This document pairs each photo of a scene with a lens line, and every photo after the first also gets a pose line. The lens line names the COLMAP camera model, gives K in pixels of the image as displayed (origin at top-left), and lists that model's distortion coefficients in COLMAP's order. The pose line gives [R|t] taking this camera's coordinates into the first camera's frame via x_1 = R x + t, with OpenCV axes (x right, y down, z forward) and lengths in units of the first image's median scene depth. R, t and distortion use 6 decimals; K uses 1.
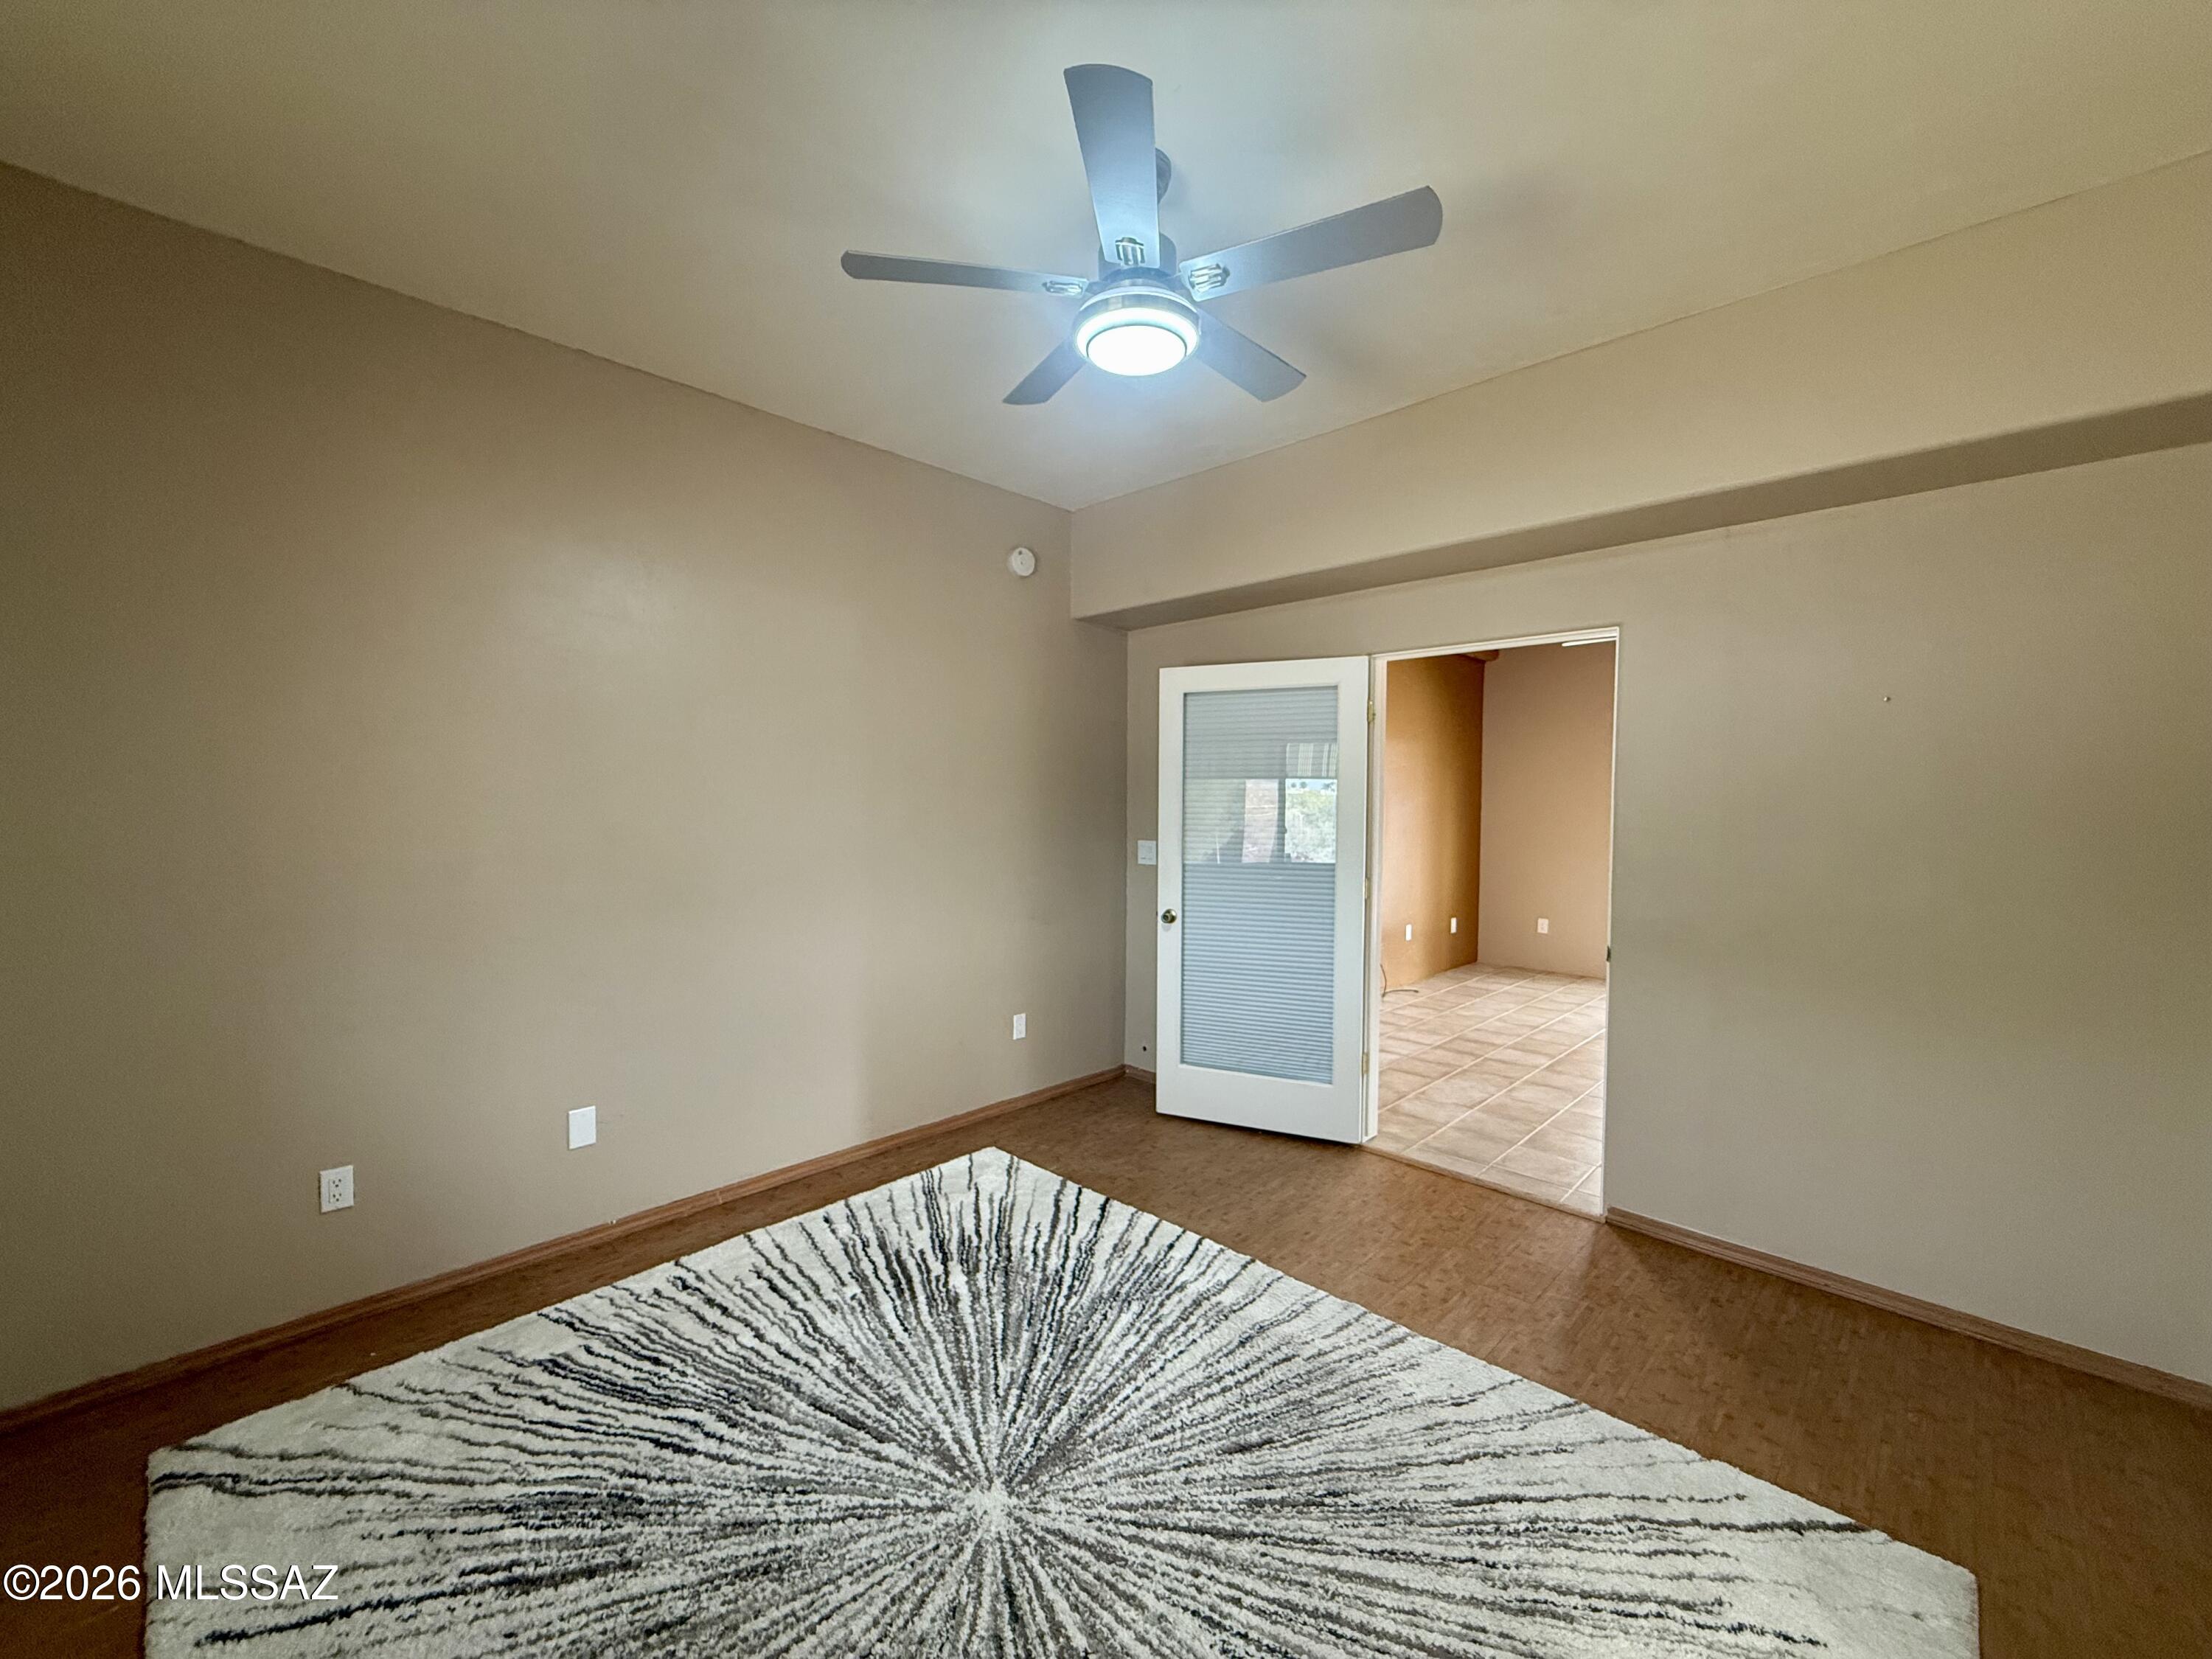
lens RADIAL K [[882.1, 0, 1103.9], [0, 882.1, 830.5], [0, 0, 1]] dist [-0.000205, -0.000398]
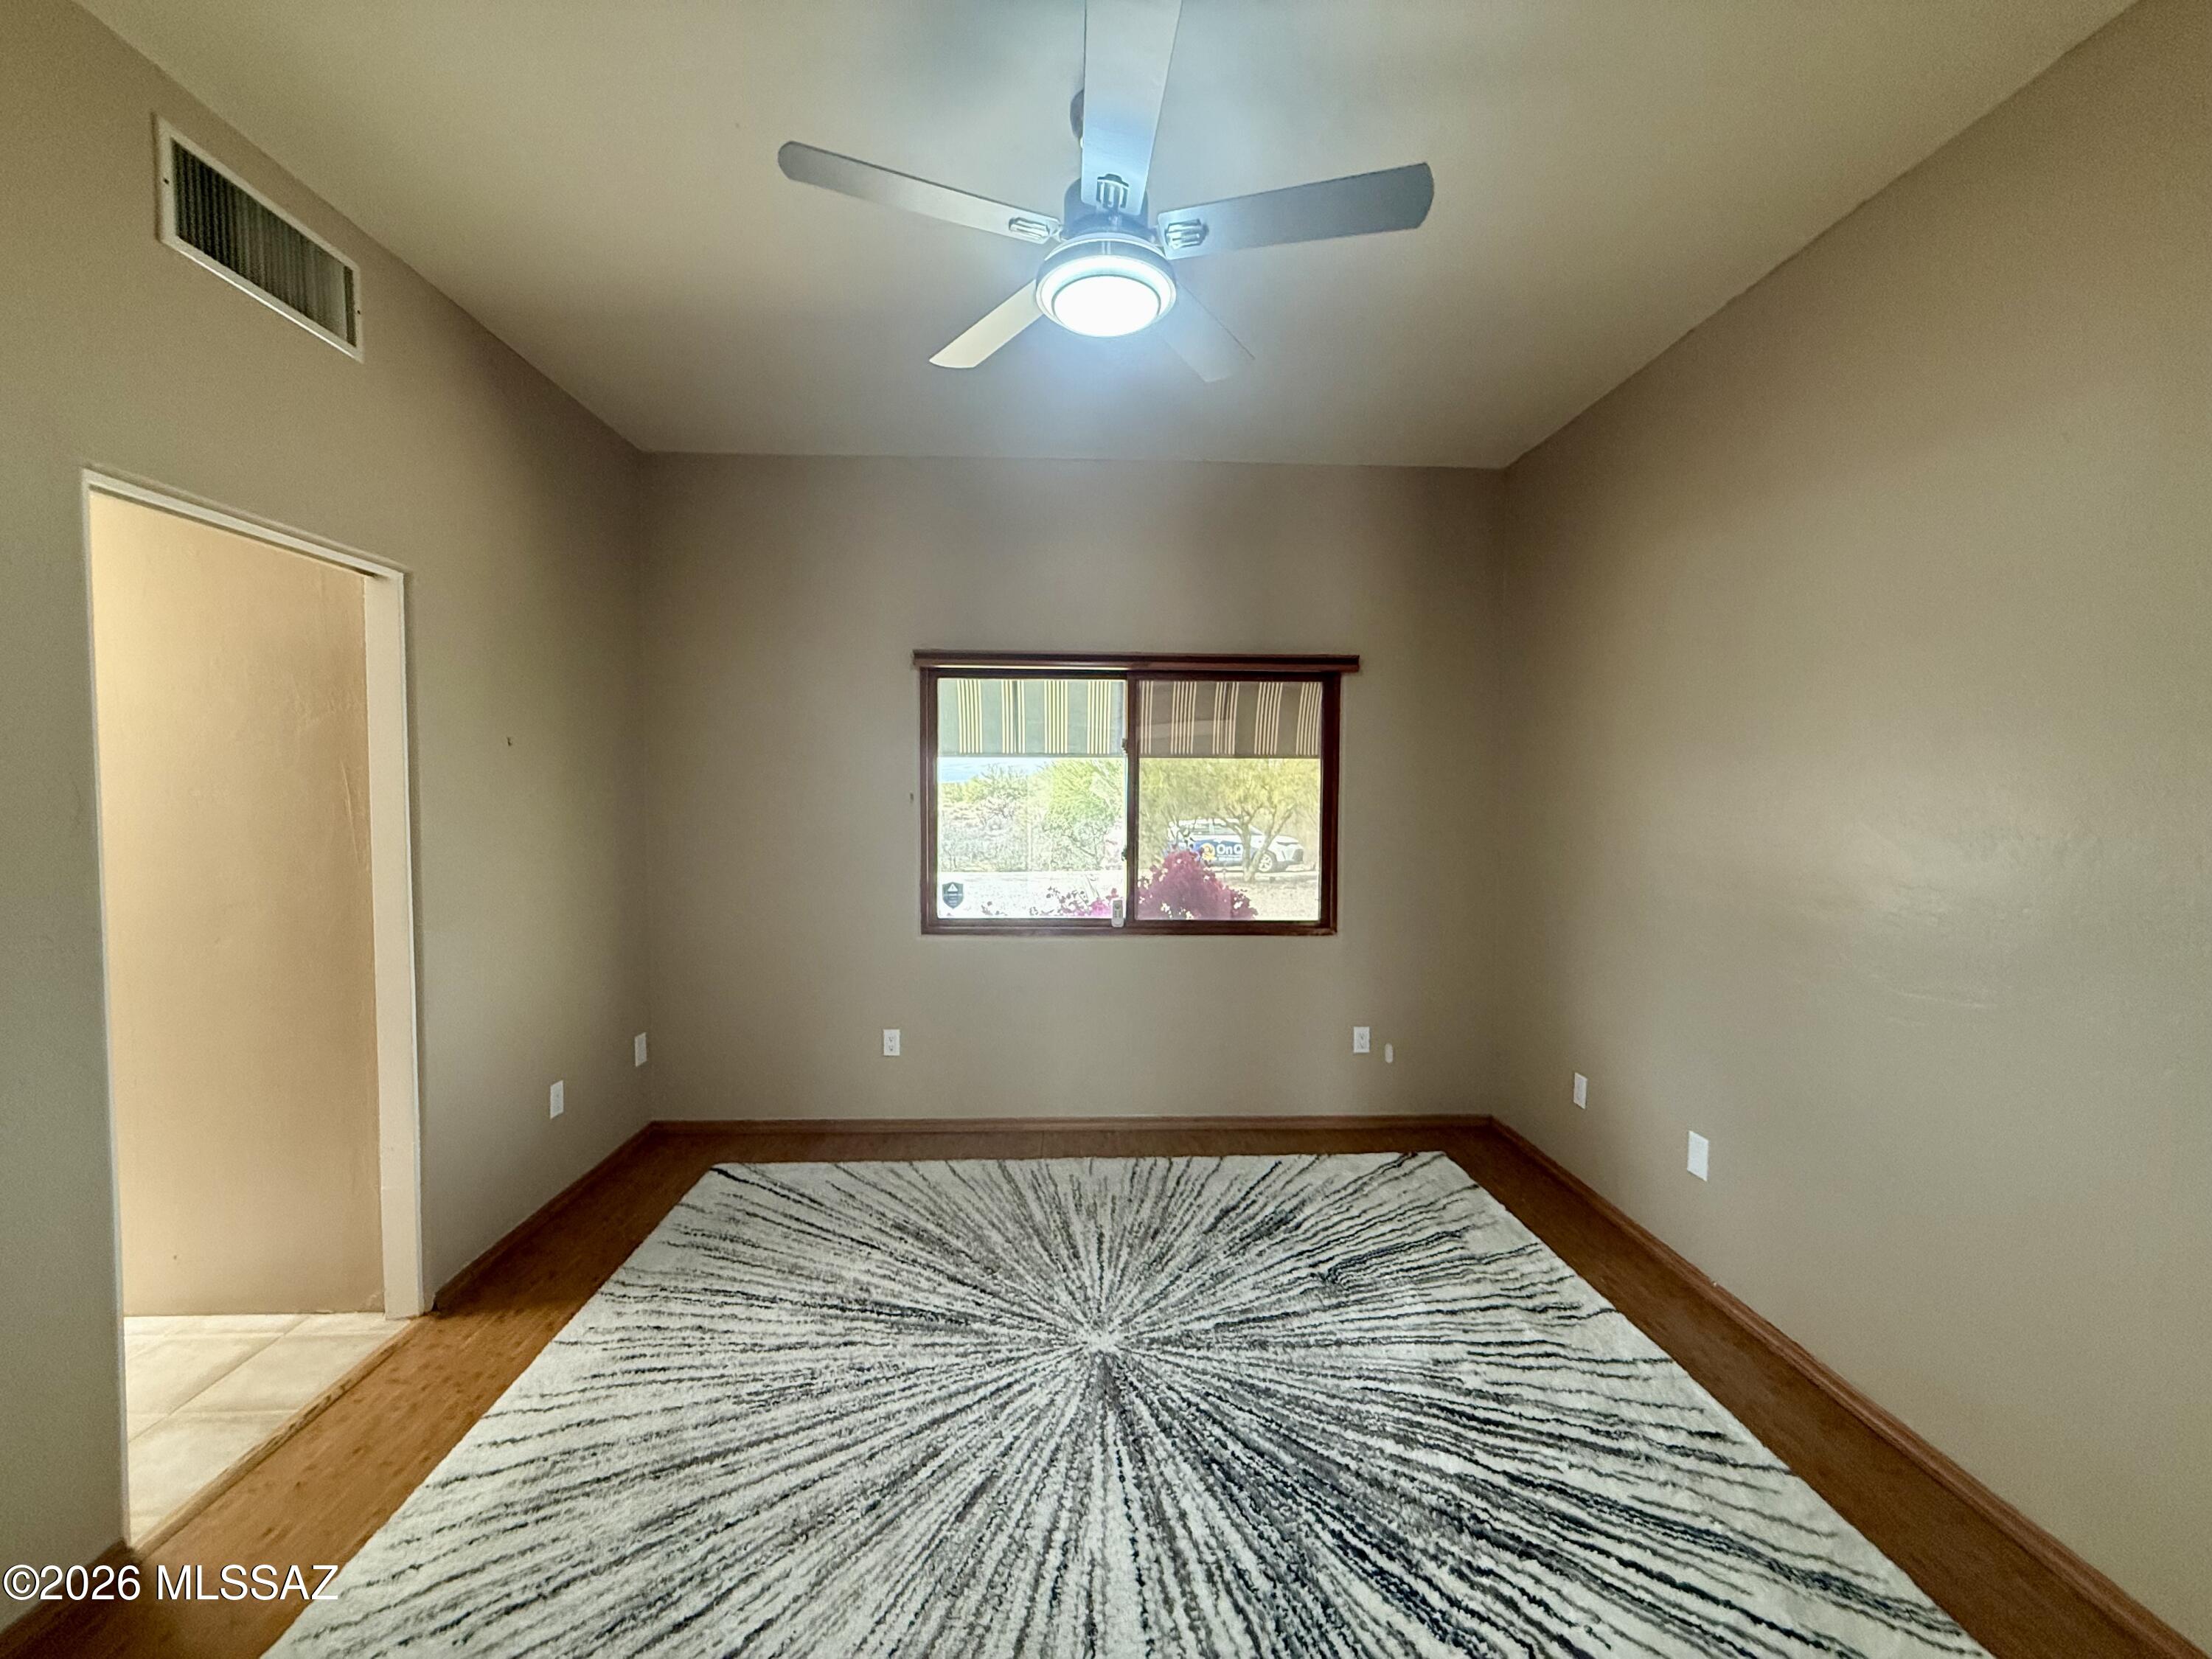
lens RADIAL K [[882.1, 0, 1108.5], [0, 882.1, 830.7], [0, 0, 1]] dist [-0.000205, -0.000398]
pose [[-0.684224, 0.021792, -0.728946, 0.677222], [-0.036234, 0.997303, 0.063825, -0.053803], [0.728371, 0.070084, -0.681589, 1.568445]]
